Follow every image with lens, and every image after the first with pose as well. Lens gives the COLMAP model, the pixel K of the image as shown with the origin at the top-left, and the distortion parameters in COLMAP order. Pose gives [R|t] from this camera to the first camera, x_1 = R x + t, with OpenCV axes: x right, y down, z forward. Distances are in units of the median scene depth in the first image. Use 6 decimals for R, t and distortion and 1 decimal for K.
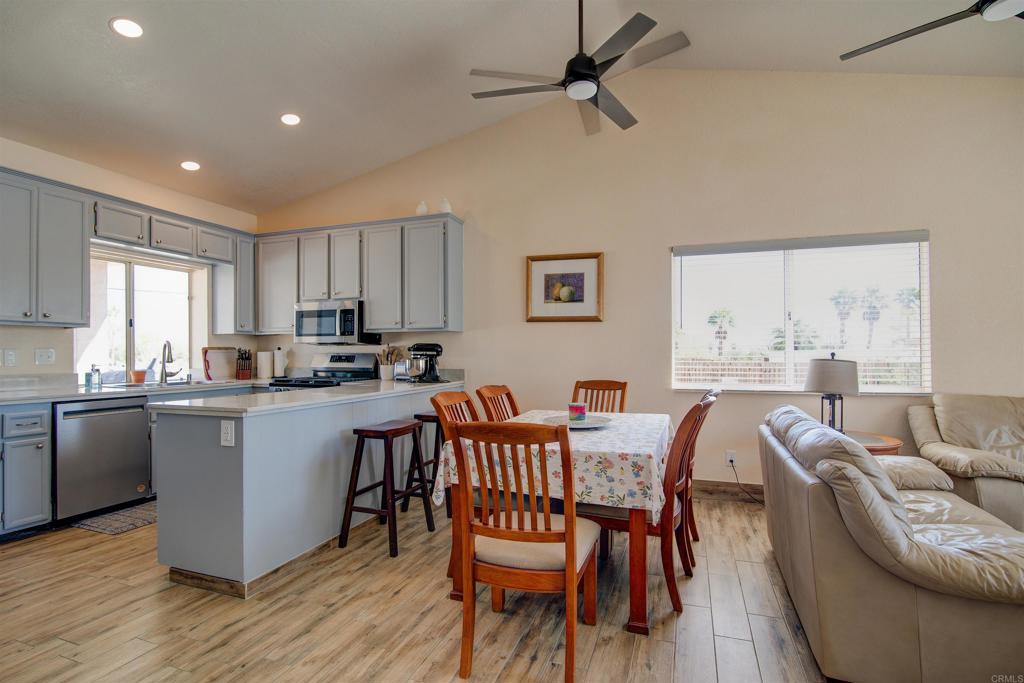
lens RADIAL K [[495.9, 0, 511.3], [0, 495.9, 351.7], [0, 0, 1]] dist [-0.002282, -0.000427]
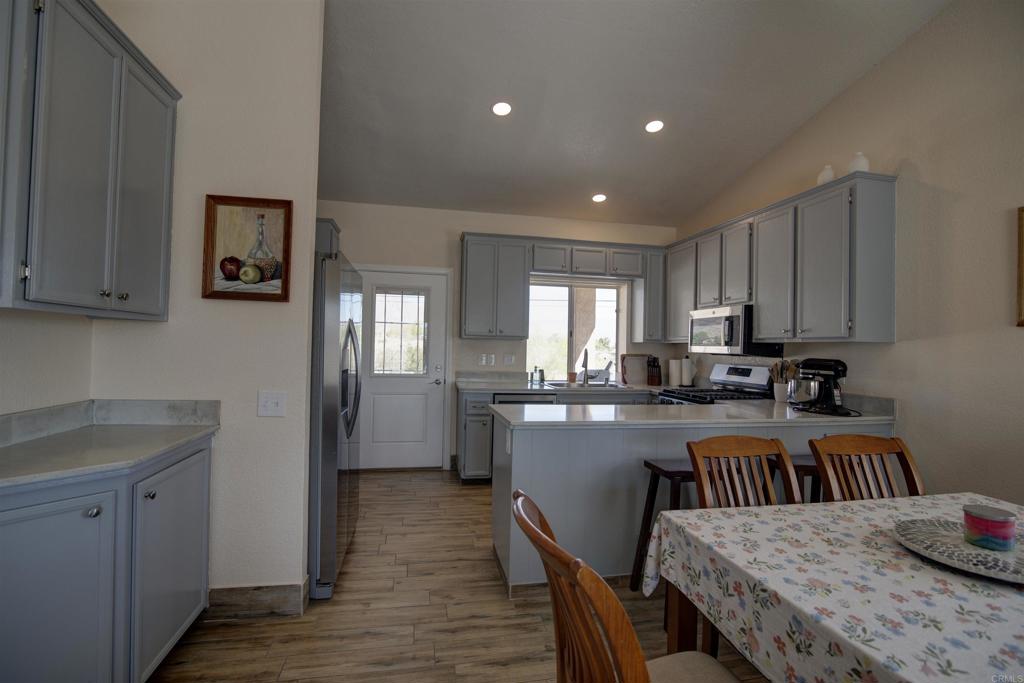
lens RADIAL K [[471.3, 0, 512.0], [0, 471.3, 341.5], [0, 0, 1]] dist [-0.002493, -0.000239]
pose [[0.523090, 0.005563, -0.852259, 0.179145], [-0.023283, 0.999699, -0.007764, -0.026377], [0.851959, 0.023904, 0.523062, 0.249926]]
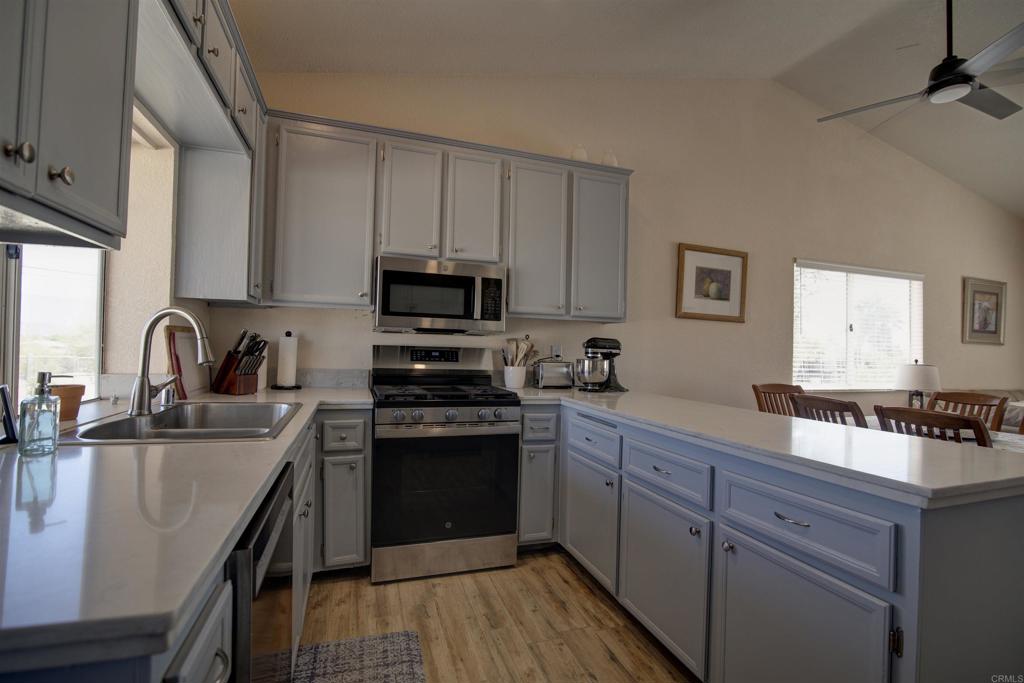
lens RADIAL K [[471.3, 0, 512.0], [0, 471.3, 341.5], [0, 0, 1]] dist [-0.002493, -0.000239]
pose [[0.777855, 0.031140, 0.627672, -0.717302], [-0.030857, 0.999459, -0.011346, 0.000470], [-0.627686, -0.010543, 0.778395, 0.535737]]
